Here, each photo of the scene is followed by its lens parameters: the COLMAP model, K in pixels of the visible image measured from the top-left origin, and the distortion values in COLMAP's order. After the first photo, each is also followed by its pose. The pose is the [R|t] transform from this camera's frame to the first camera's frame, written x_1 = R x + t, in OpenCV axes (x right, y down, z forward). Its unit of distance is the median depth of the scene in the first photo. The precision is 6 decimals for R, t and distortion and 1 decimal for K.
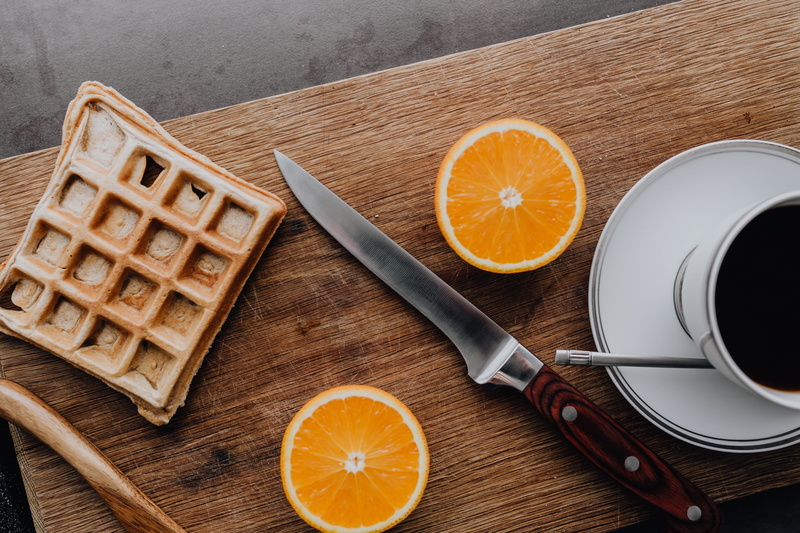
lens RADIAL K [[750.9, 0, 399.7], [0, 750.9, 277.1], [0, 0, 1]] dist [-0.000276, -0.001659]
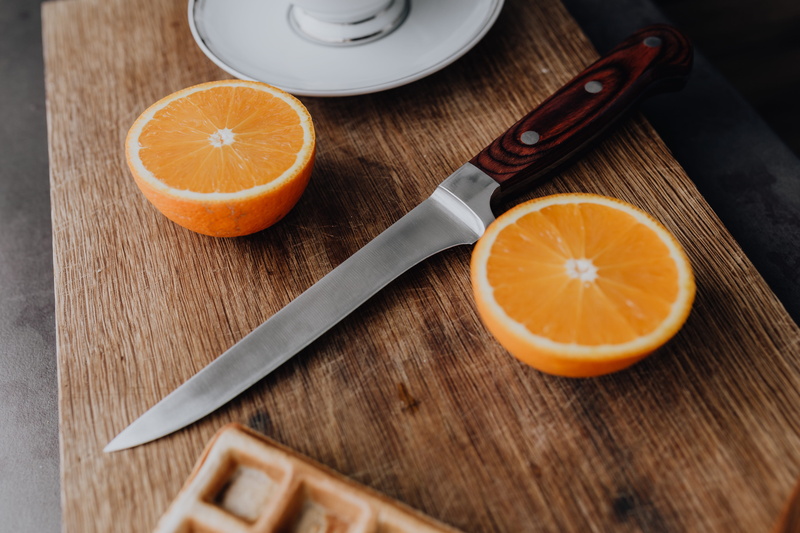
lens RADIAL K [[750.9, 0, 399.7], [0, 750.9, 277.1], [0, 0, 1]] dist [-0.000276, -0.001659]
pose [[-0.059333, -0.846723, 0.528715, -0.389070], [0.995970, -0.085901, -0.025799, 0.086872], [0.067262, 0.525053, 0.848407, 0.362478]]
